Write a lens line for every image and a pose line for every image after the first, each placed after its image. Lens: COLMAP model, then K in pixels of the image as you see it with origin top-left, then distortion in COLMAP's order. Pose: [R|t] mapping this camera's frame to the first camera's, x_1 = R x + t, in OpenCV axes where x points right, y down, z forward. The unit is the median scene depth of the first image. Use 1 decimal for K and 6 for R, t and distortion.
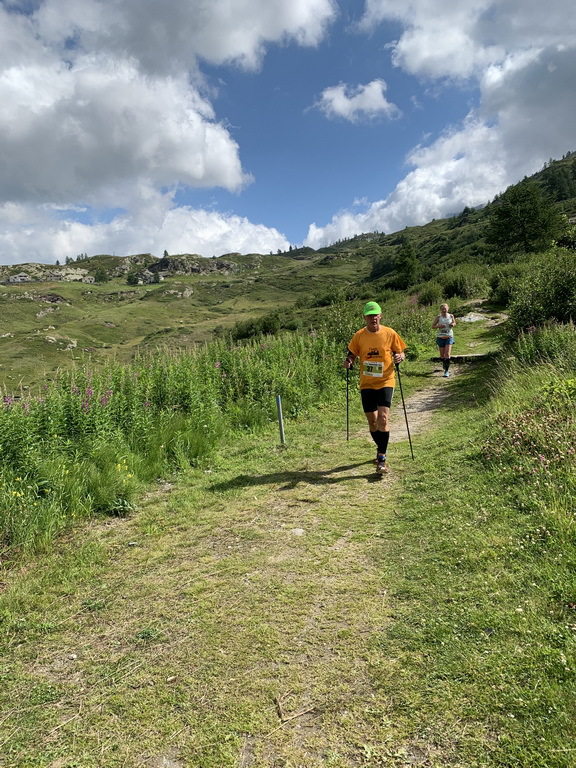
lens RADIAL K [[587.5, 0, 288.8], [0, 587.5, 383.3], [0, 0, 1]] dist [0.038577, -0.002786]
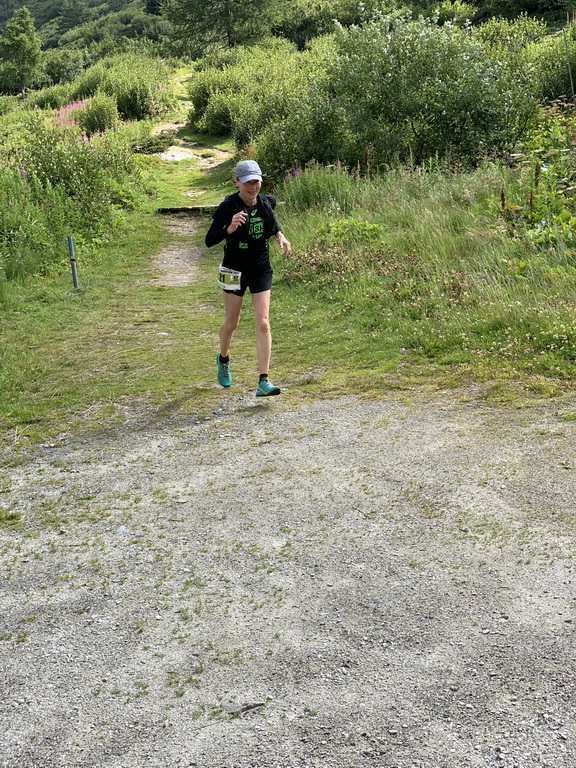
lens RADIAL K [[1164.3, 0, 288.5], [0, 1164.3, 384.4], [0, 0, 1]] dist [0.114845, 0.000000]
pose [[0.902981, -0.061025, 0.425325, -0.133641], [0.024178, 0.995511, 0.091503, 0.024496], [-0.429000, -0.072342, 0.900403, -0.219329]]
